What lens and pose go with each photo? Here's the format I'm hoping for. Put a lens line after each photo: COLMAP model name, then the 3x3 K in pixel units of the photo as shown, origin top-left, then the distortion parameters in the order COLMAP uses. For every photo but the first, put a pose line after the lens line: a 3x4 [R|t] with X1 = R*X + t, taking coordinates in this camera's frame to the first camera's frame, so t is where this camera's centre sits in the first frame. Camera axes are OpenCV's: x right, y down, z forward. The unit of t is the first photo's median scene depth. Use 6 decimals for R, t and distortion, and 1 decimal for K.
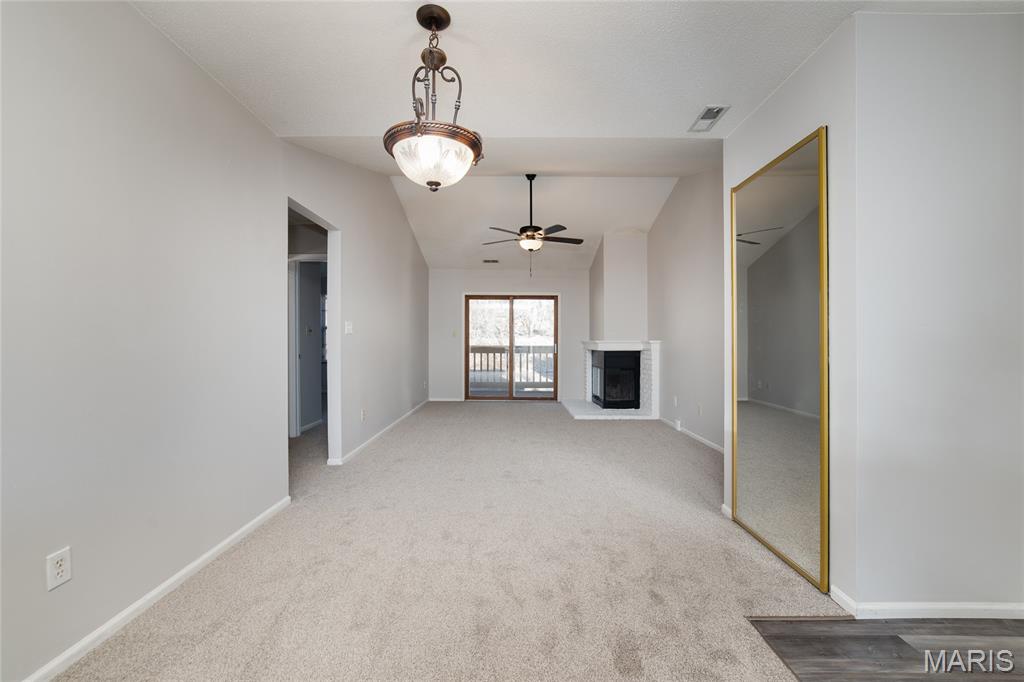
lens RADIAL K [[402.5, 0, 512.0], [0, 402.5, 341.0], [0, 0, 1]] dist [-0.001848, -0.000021]
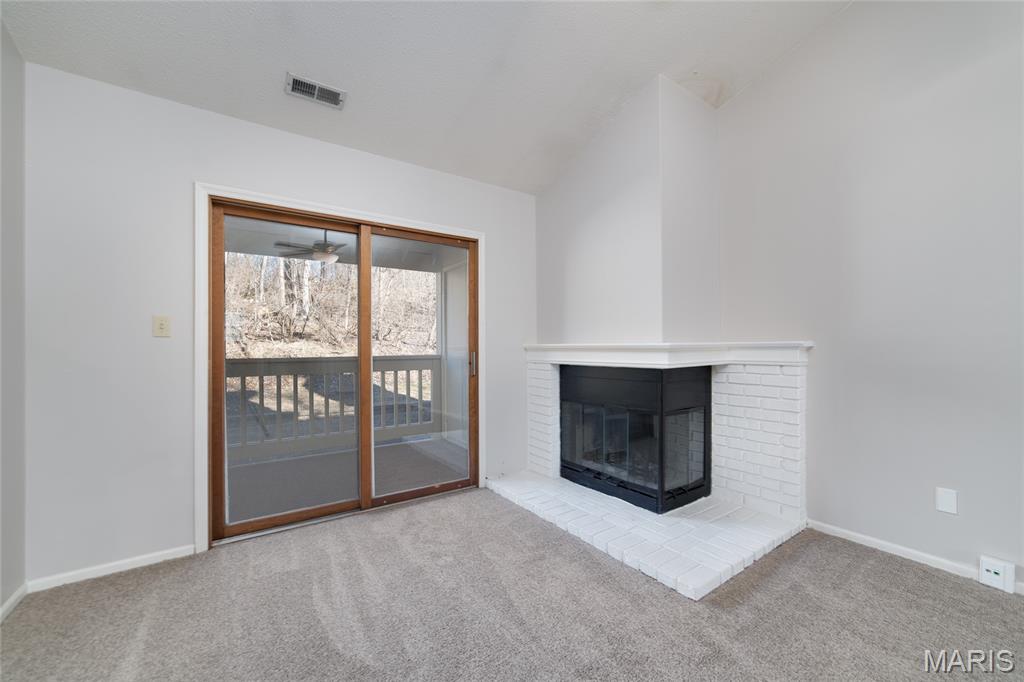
lens RADIAL K [[402.5, 0, 512.0], [0, 402.5, 341.0], [0, 0, 1]] dist [-0.001848, -0.000021]
pose [[0.836693, -0.000709, 0.547672, -0.091673], [0.007935, 0.999910, -0.010829, 0.000746], [-0.547614, 0.013406, 0.836623, 0.621127]]
